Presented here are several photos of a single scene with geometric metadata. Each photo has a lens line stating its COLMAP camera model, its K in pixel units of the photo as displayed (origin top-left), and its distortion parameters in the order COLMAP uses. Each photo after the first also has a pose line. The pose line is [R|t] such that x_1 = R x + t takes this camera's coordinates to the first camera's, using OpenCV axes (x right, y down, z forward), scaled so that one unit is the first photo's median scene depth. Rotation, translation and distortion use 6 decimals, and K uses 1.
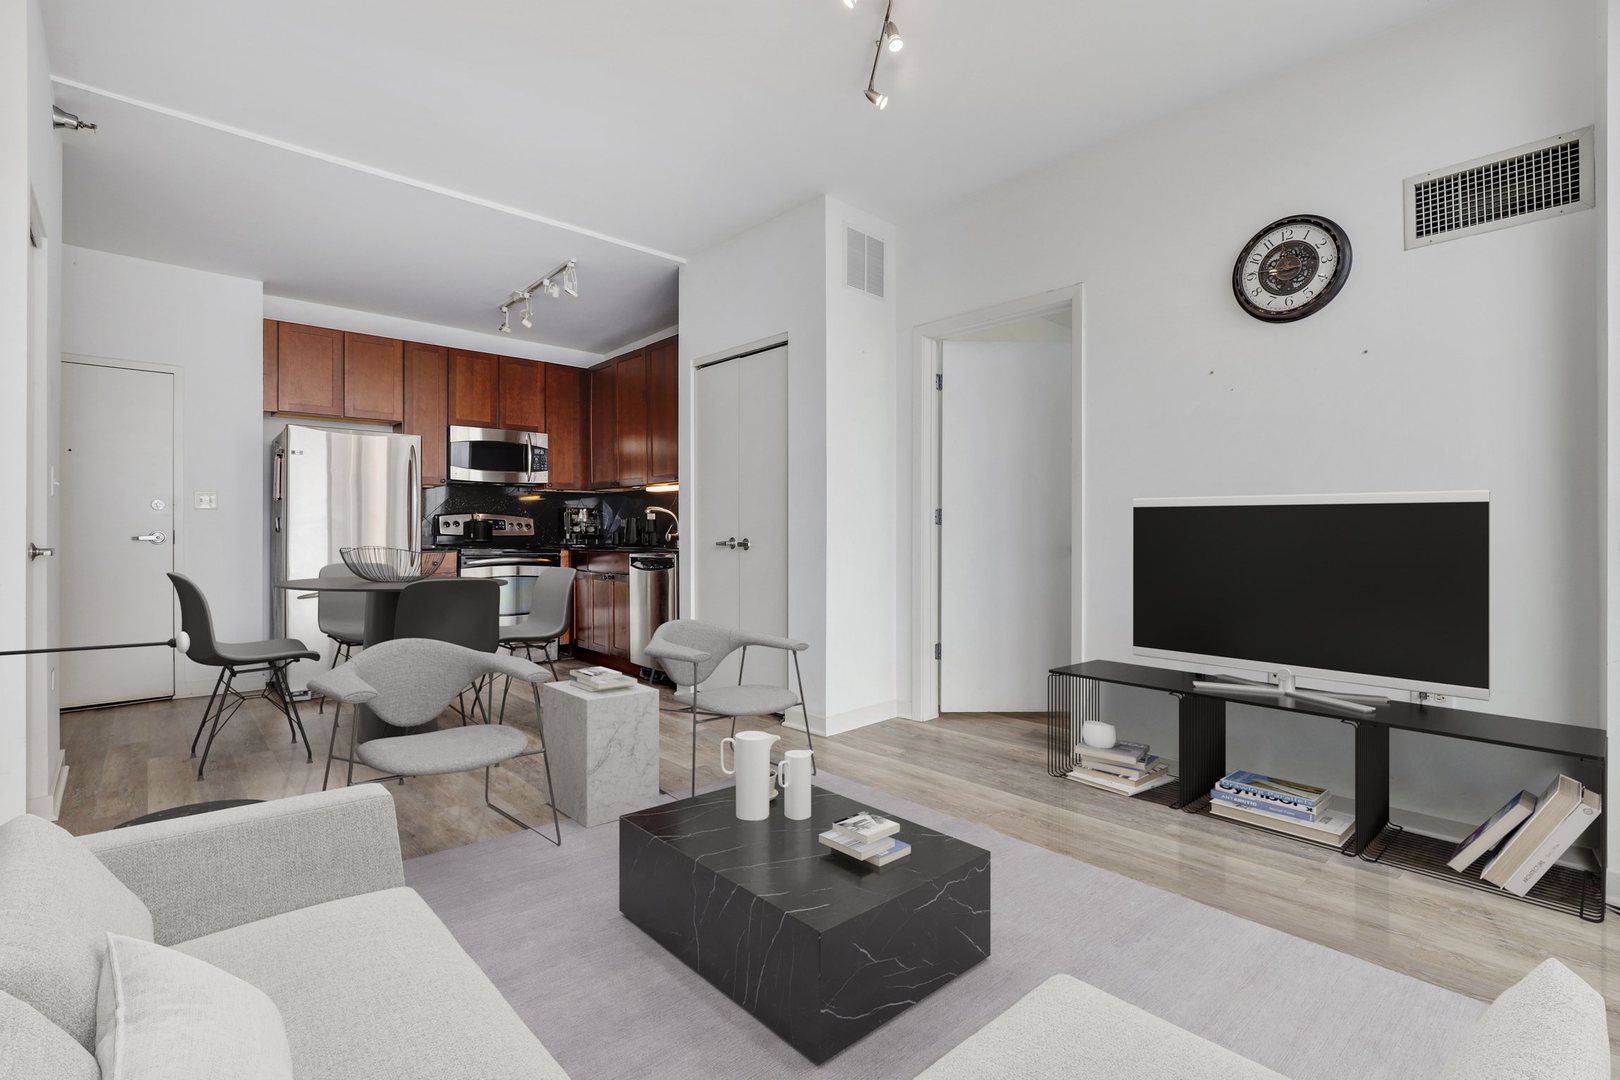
lens RADIAL K [[741.0, 0, 815.5], [0, 741.0, 530.2], [0, 0, 1]] dist [-0.007922, 0.001305]
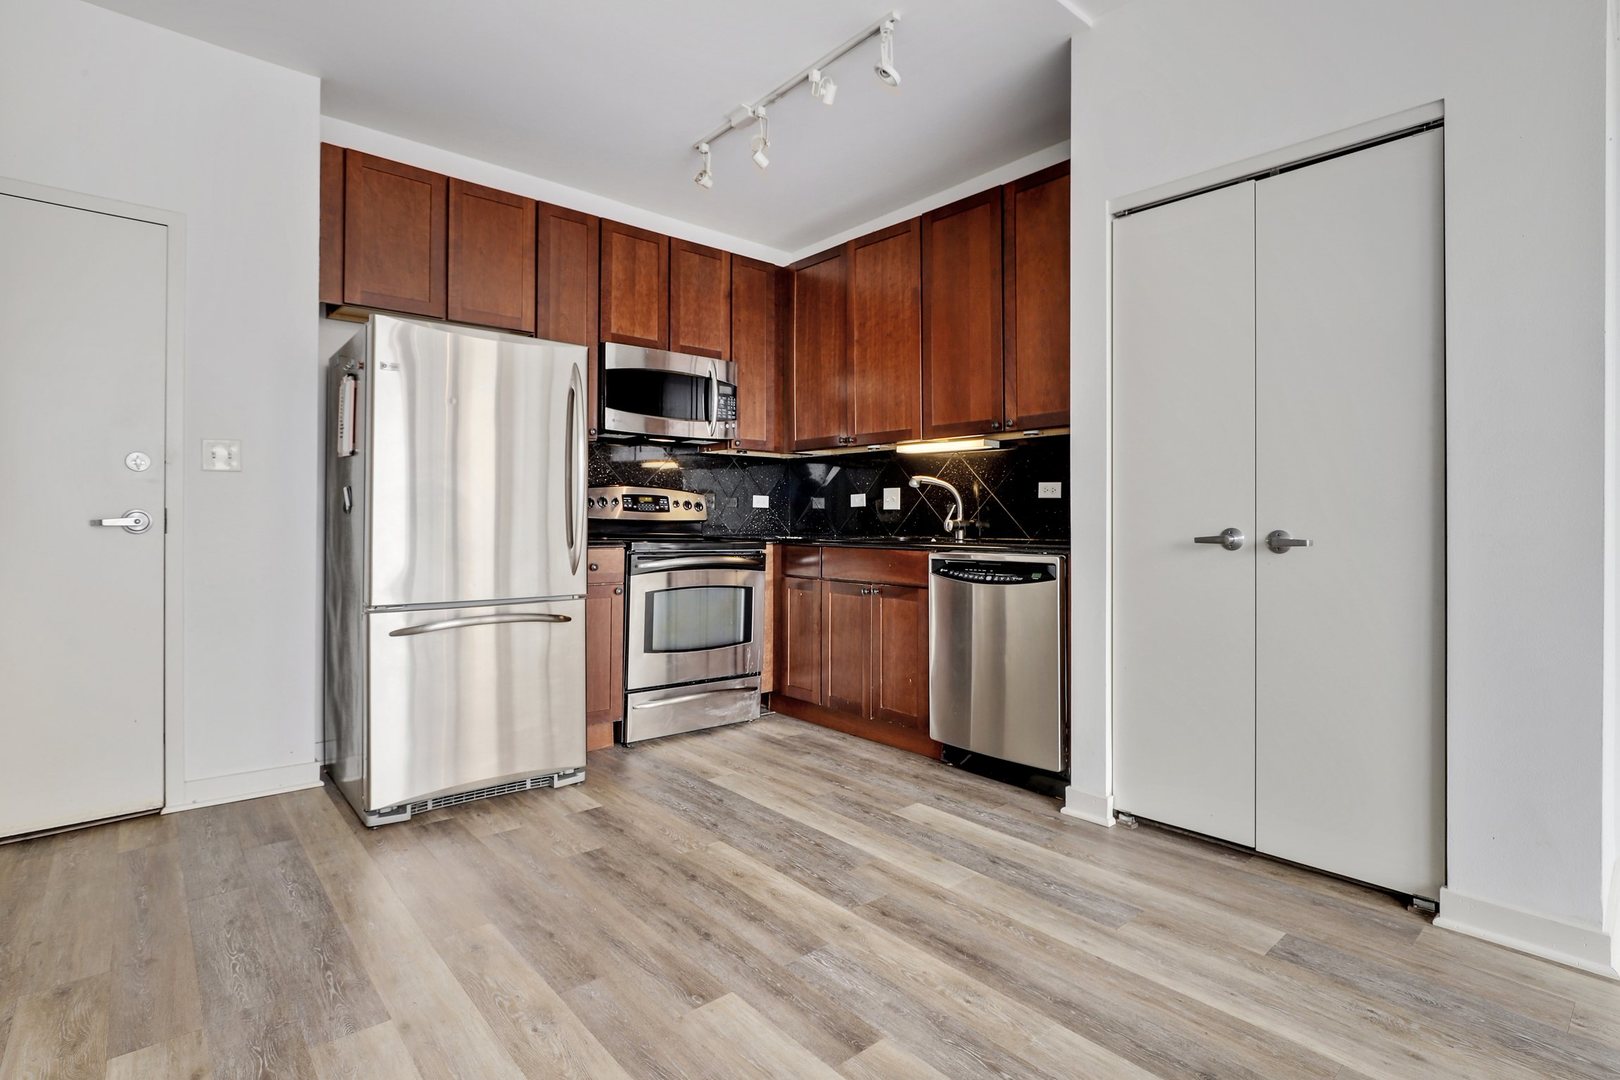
lens RADIAL K [[789.5, 0, 818.5], [0, 789.5, 512.3], [0, 0, 1]] dist [-0.011415, 0.002905]
pose [[0.999775, 0.006077, -0.020315, -0.336506], [-0.006141, 0.999976, -0.003082, 0.001532], [0.020296, 0.003206, 0.999789, 0.384791]]
